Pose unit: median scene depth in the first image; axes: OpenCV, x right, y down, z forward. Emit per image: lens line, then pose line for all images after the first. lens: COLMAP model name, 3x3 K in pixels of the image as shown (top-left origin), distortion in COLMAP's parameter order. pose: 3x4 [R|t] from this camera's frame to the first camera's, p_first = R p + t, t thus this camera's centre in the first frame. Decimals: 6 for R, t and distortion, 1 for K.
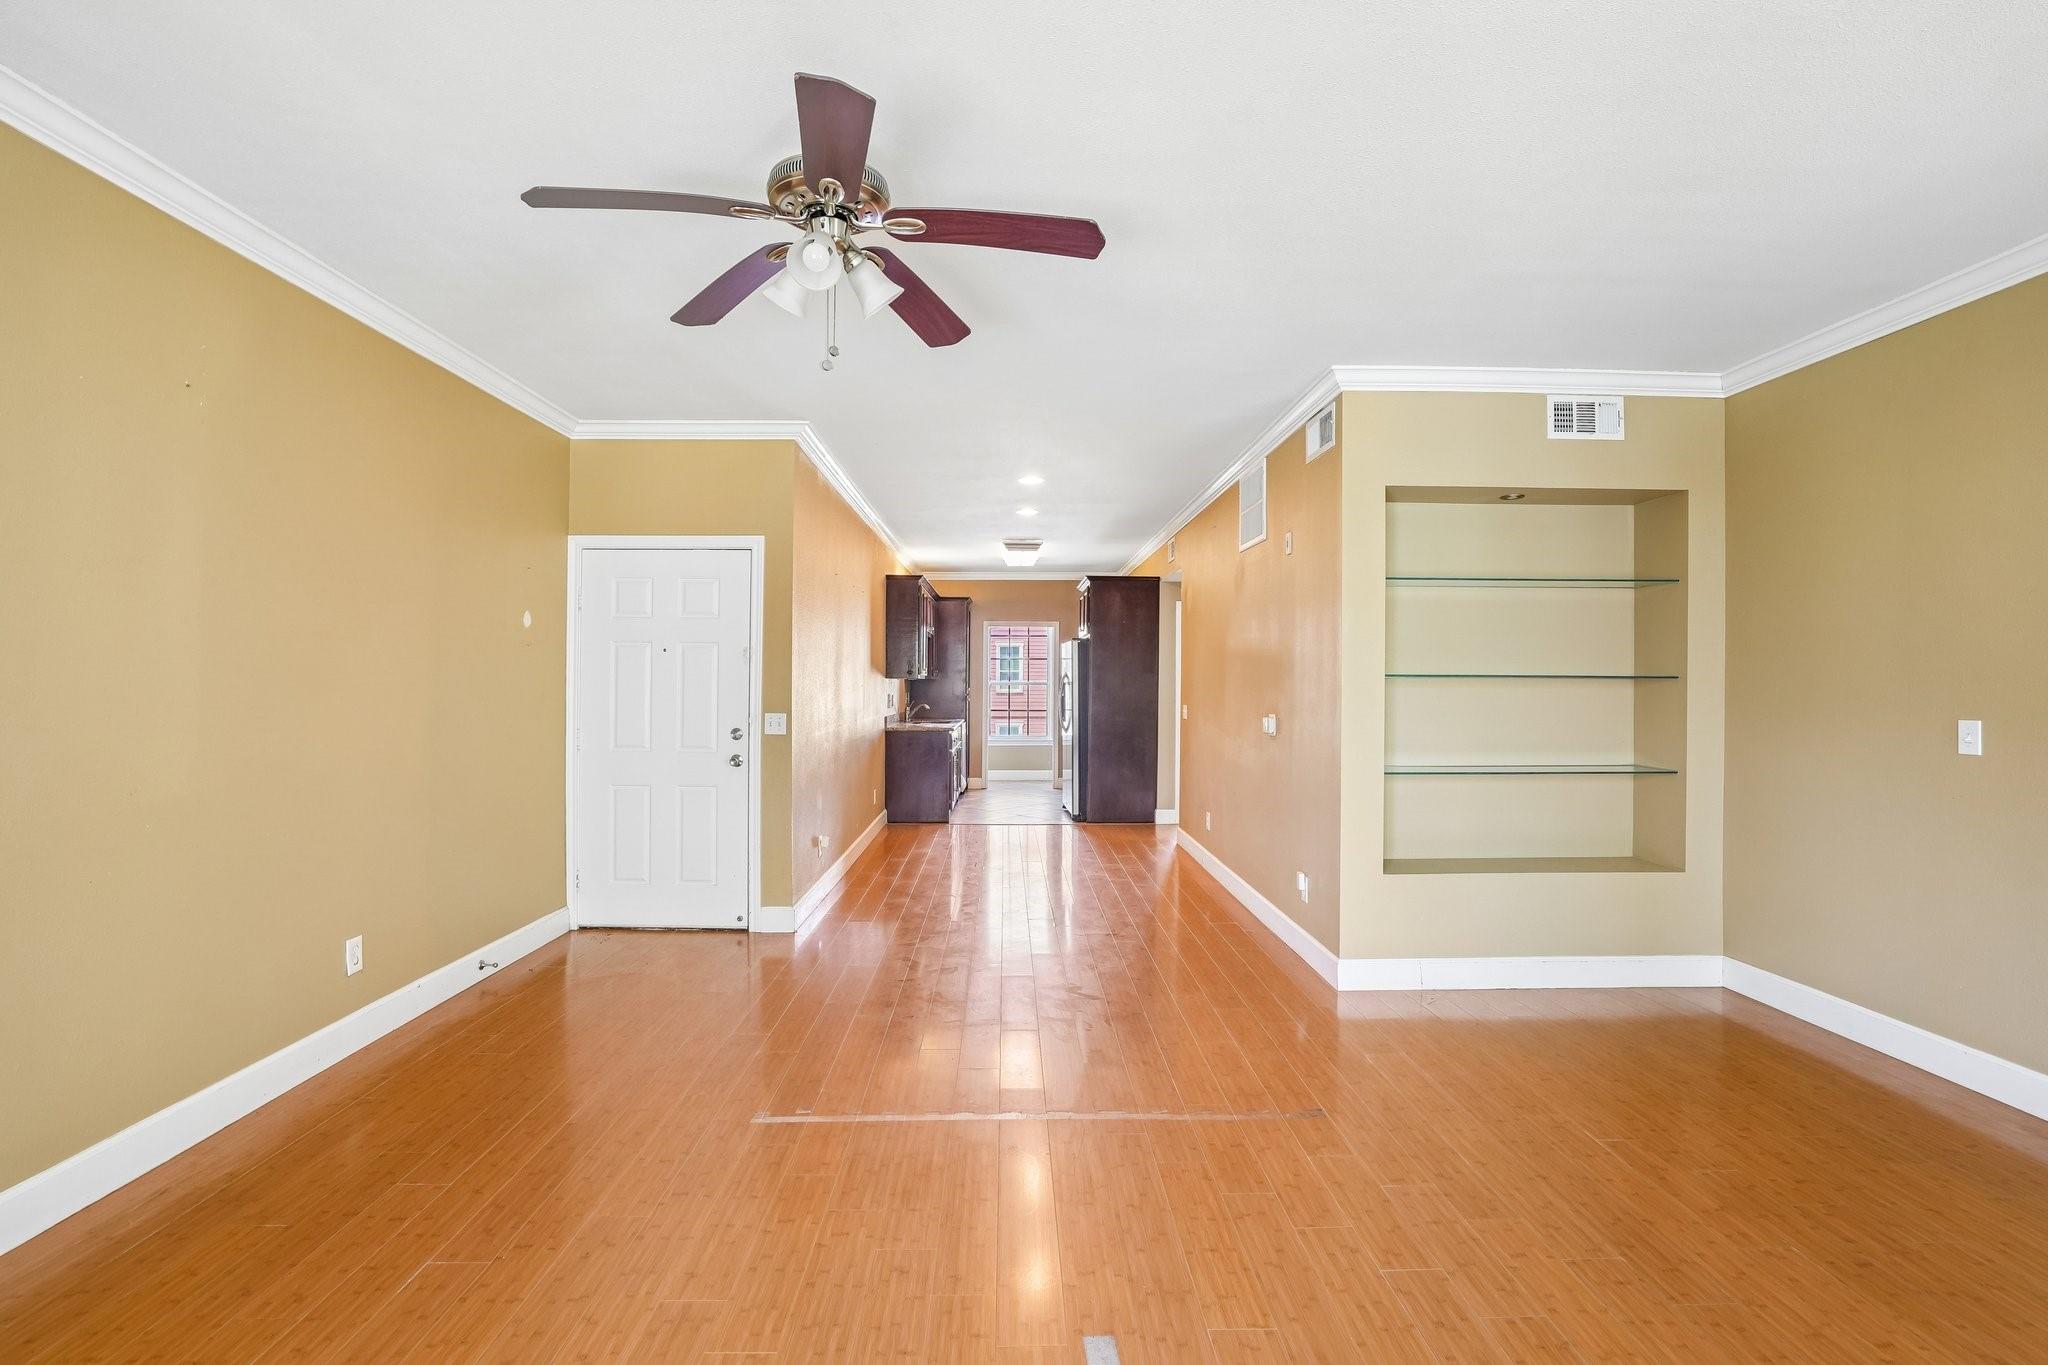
lens RADIAL K [[944.9, 0, 1024.0], [0, 944.9, 682.5], [0, 0, 1]] dist [-0.035597, 0.000153]
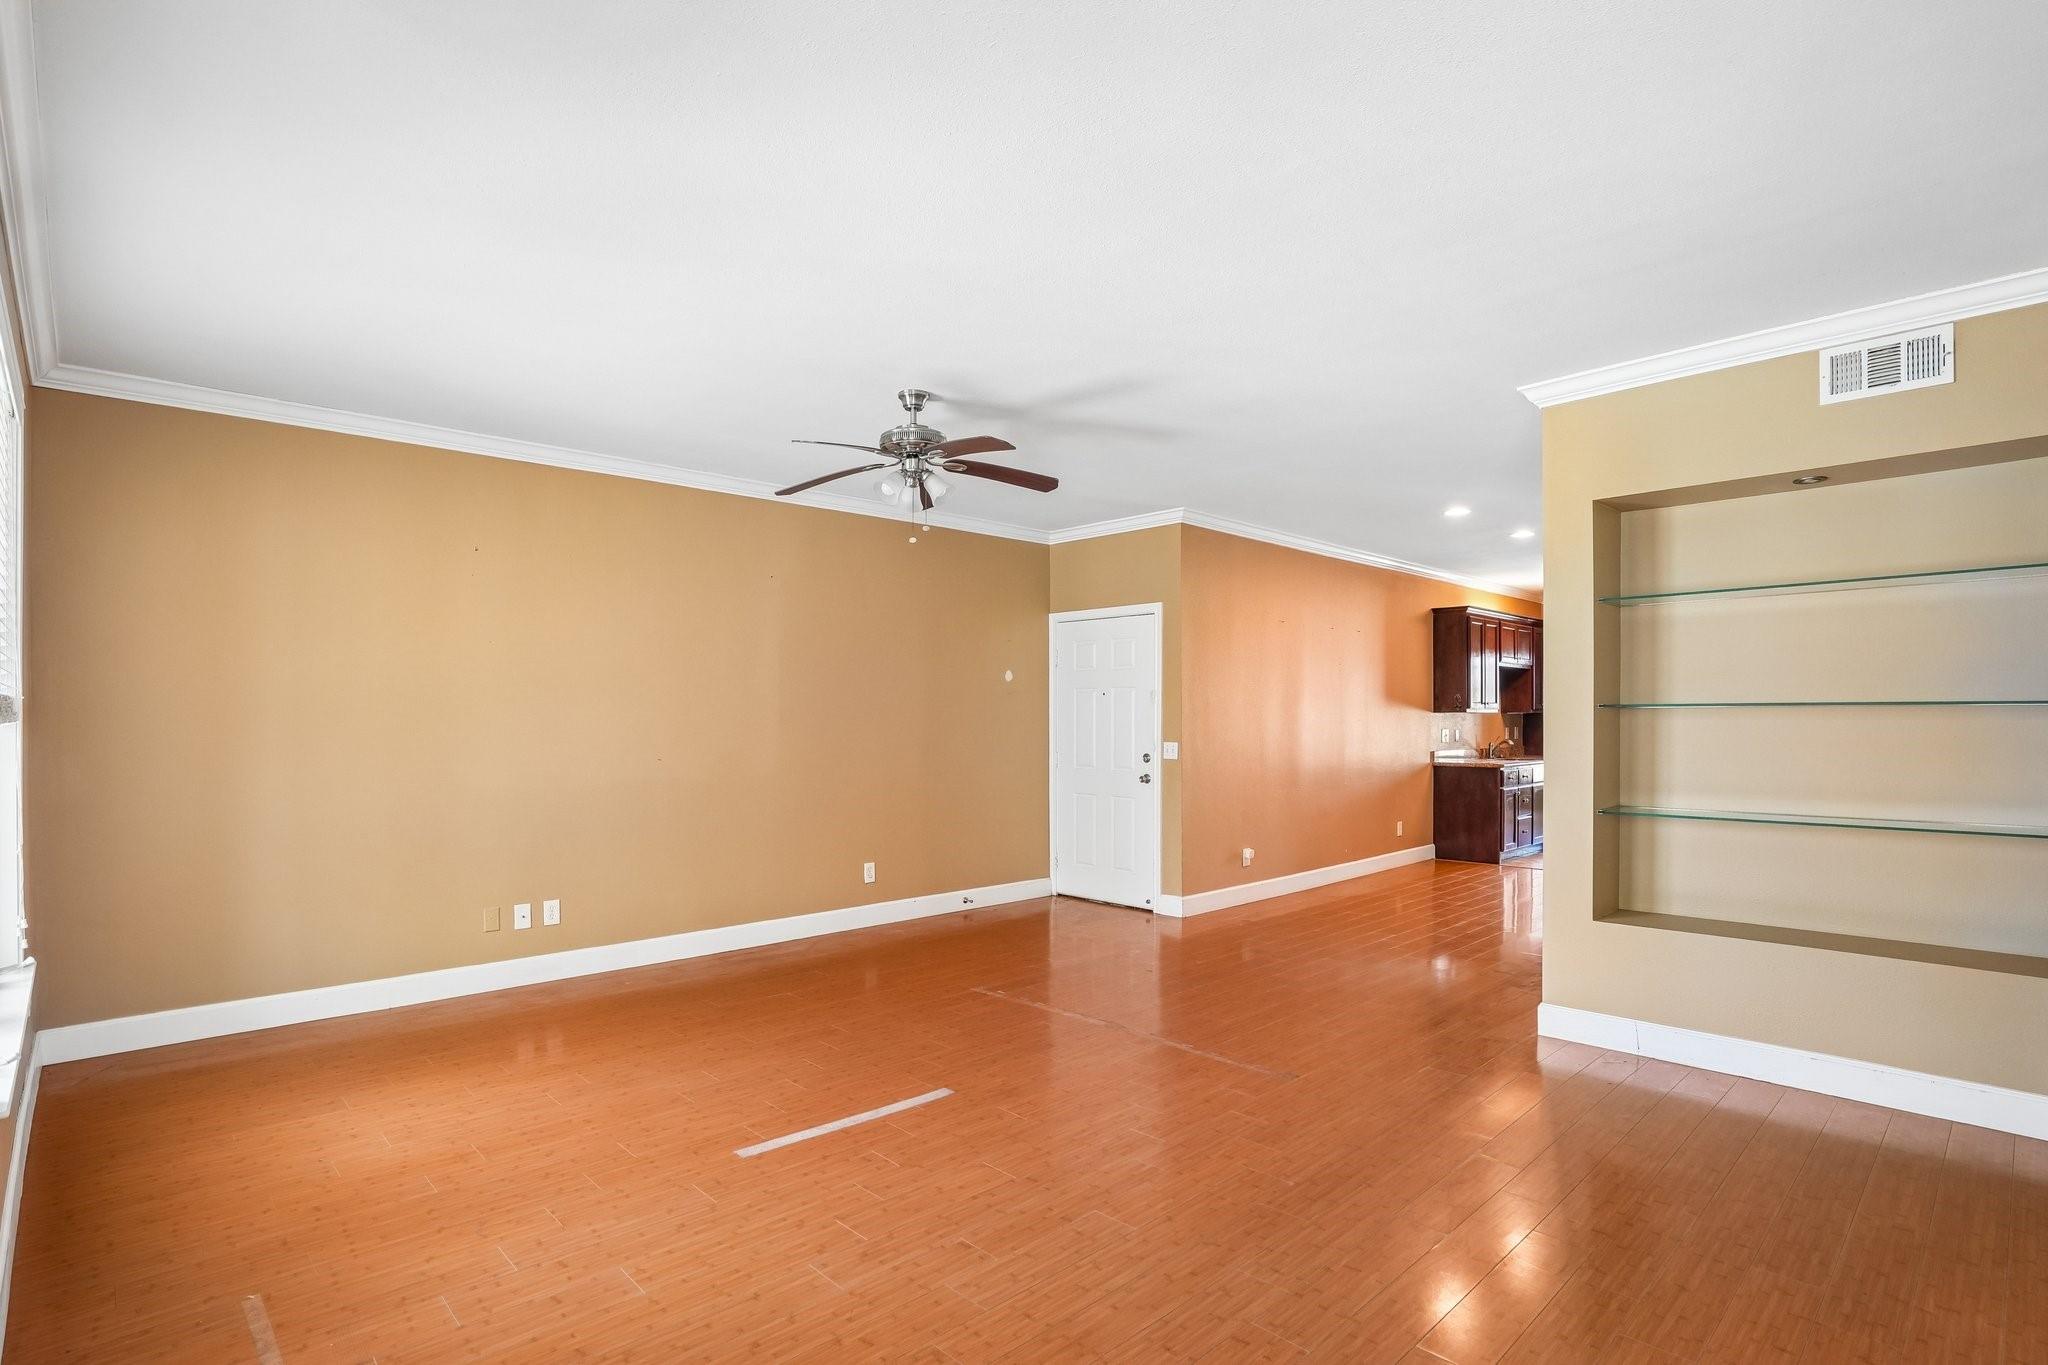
lens RADIAL K [[1007.0, 0, 985.2], [0, 1007.0, 738.8], [0, 0, 1]] dist [-0.082270, 0.028997]
pose [[0.658404, 0.008456, -0.752617, 0.671819], [0.006409, 0.999838, 0.016840, 0.004821], [0.752637, -0.015911, 0.658243, -0.077446]]
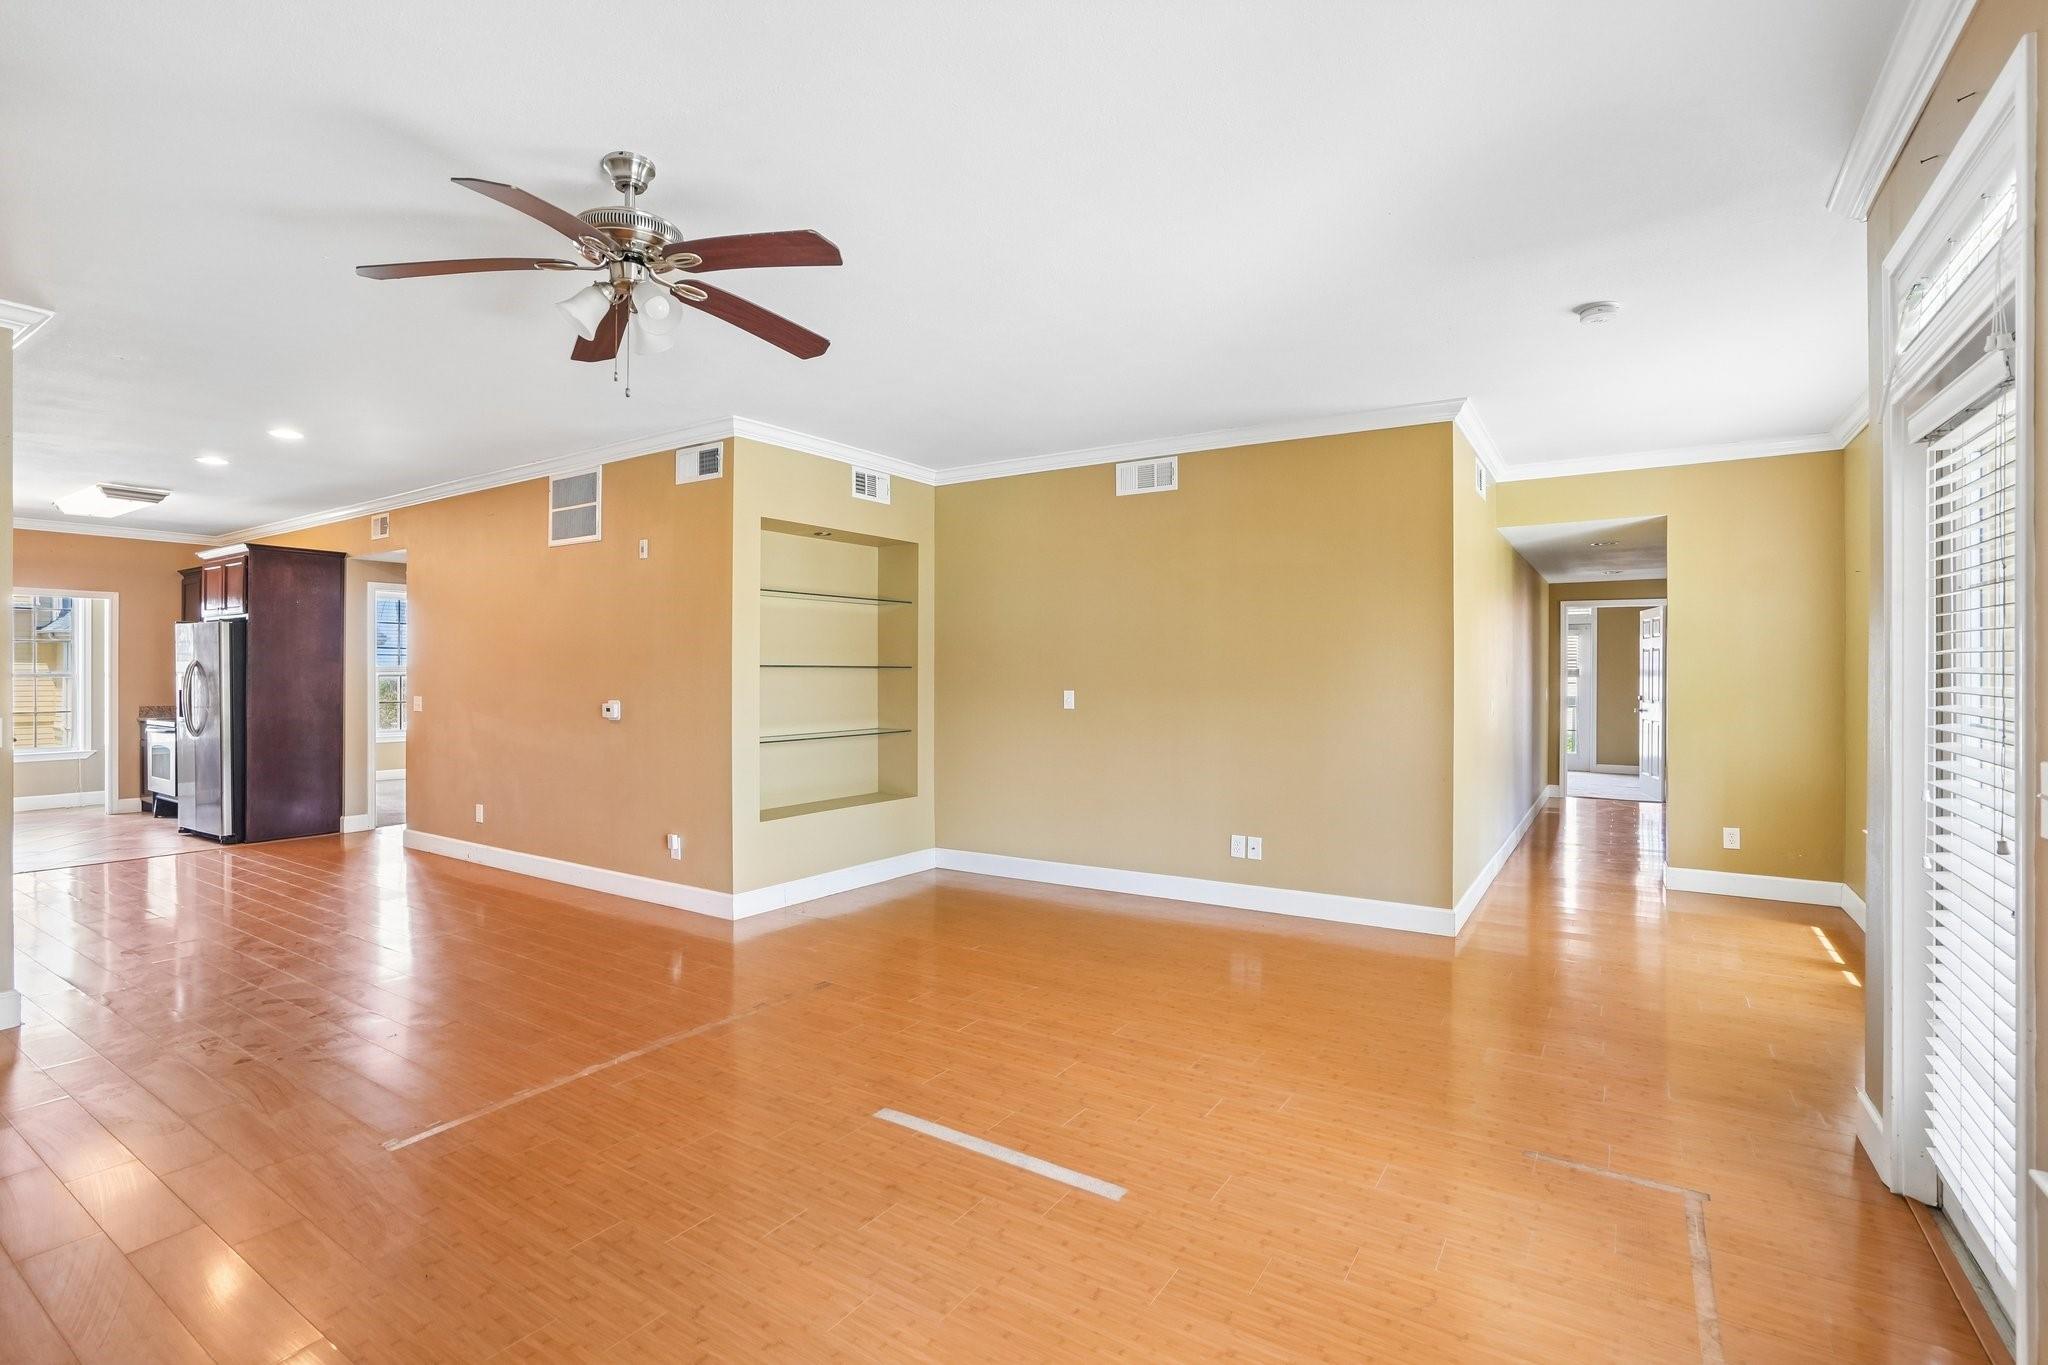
lens RADIAL K [[944.9, 0, 1024.0], [0, 944.9, 682.5], [0, 0, 1]] dist [-0.035597, 0.000153]
pose [[0.569758, -0.012979, 0.821710, -0.433836], [0.003146, 0.999902, 0.013612, -0.001008], [-0.821807, -0.005170, 0.569743, -0.018940]]
